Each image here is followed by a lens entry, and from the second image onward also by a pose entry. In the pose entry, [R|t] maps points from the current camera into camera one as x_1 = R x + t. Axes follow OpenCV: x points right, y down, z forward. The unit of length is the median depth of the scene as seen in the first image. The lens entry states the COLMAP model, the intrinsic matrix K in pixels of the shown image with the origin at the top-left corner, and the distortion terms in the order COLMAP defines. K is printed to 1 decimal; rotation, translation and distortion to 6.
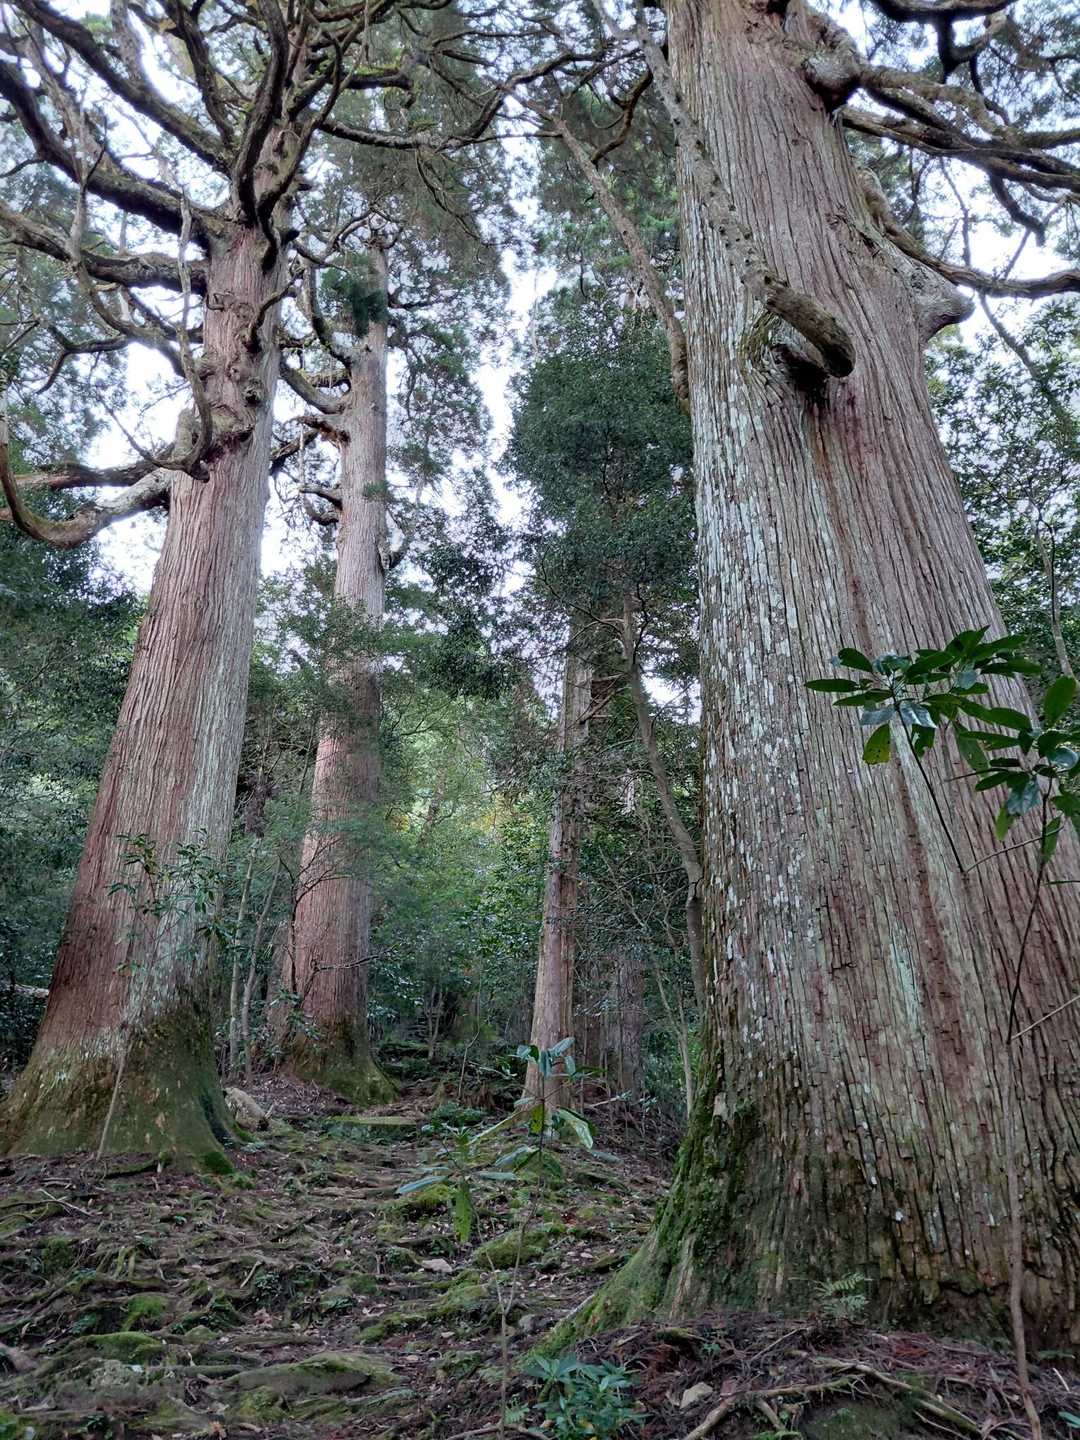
lens RADIAL K [[1134.9, 0, 540.0], [0, 1134.9, 720.0], [0, 0, 1]] dist [0.057379, -0.049384]
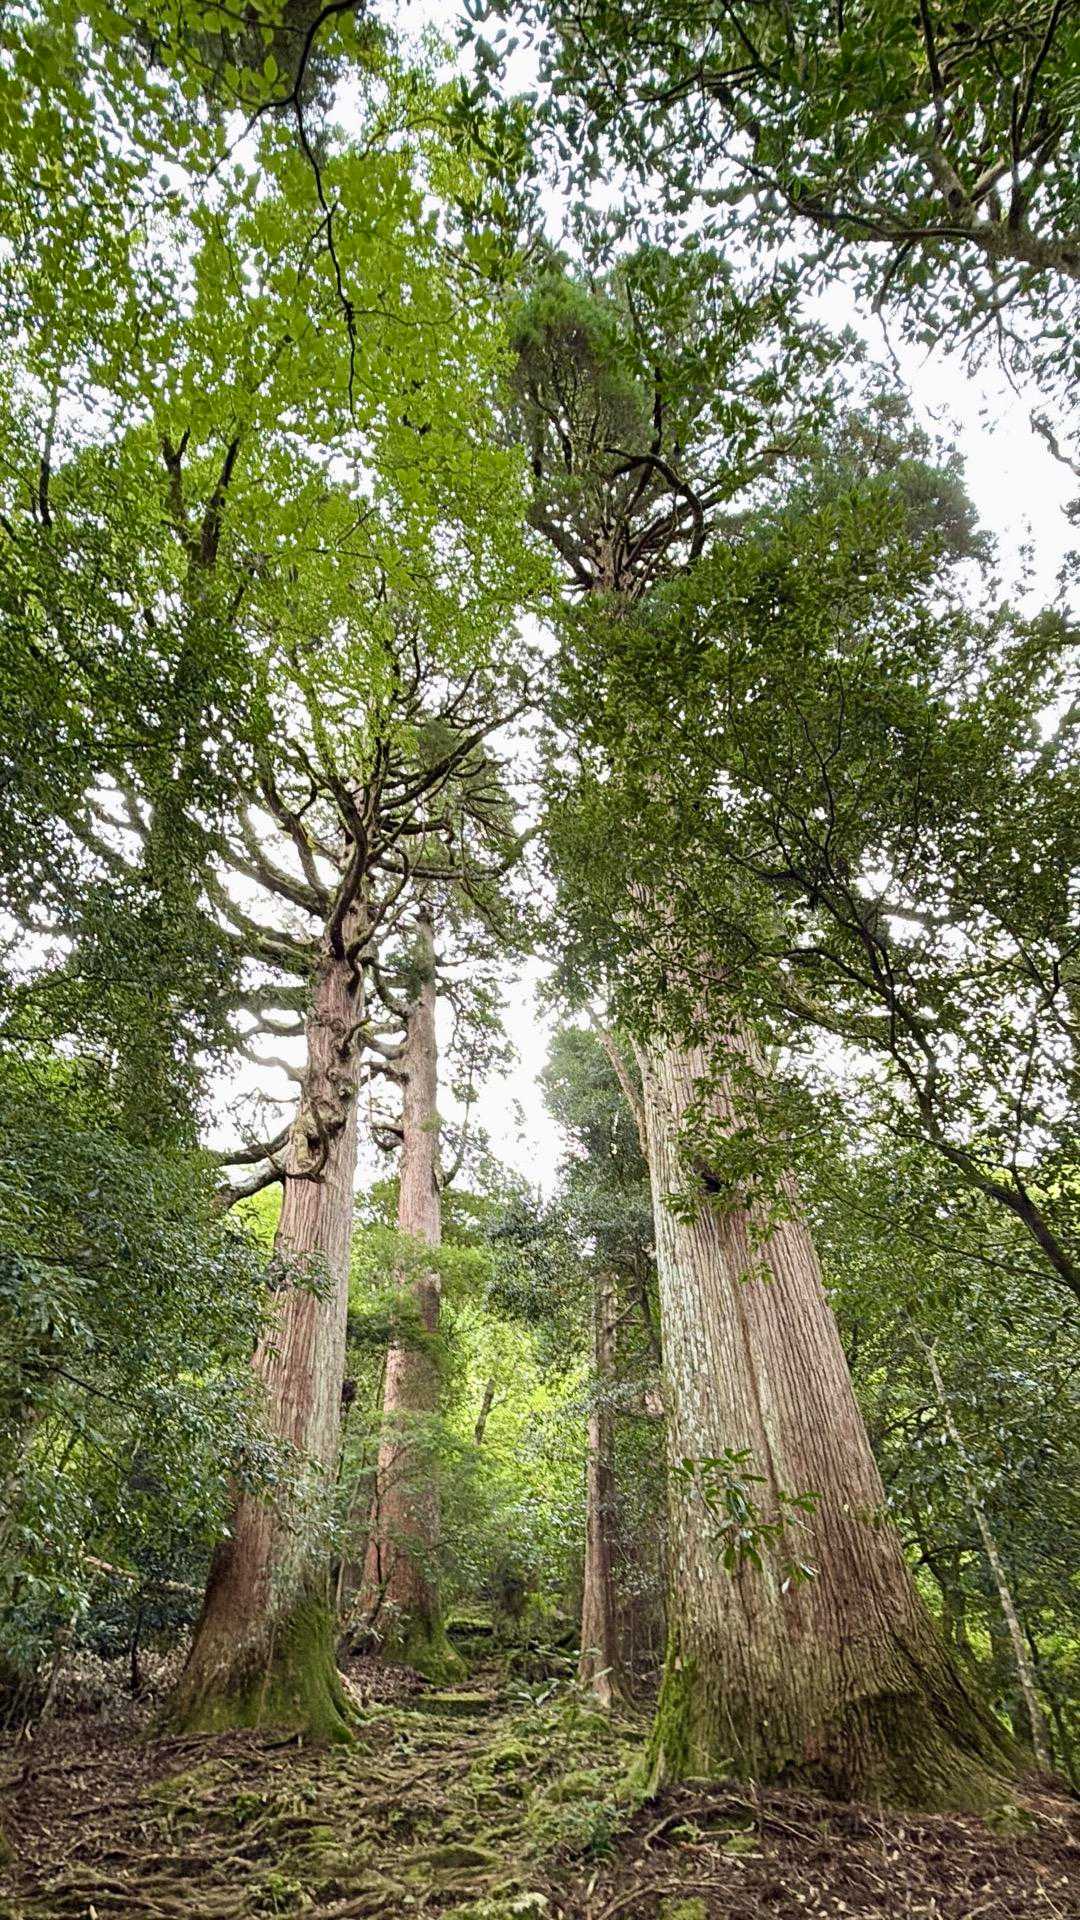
lens RADIAL K [[1201.6, 0, 540.0], [0, 1201.6, 960.0], [0, 0, 1]] dist [0.027922, 0.001871]
pose [[0.998066, -0.056854, -0.025127, 0.019368], [0.050162, 0.975418, -0.214576, -0.121810], [0.036708, 0.212901, 0.976384, -0.393301]]
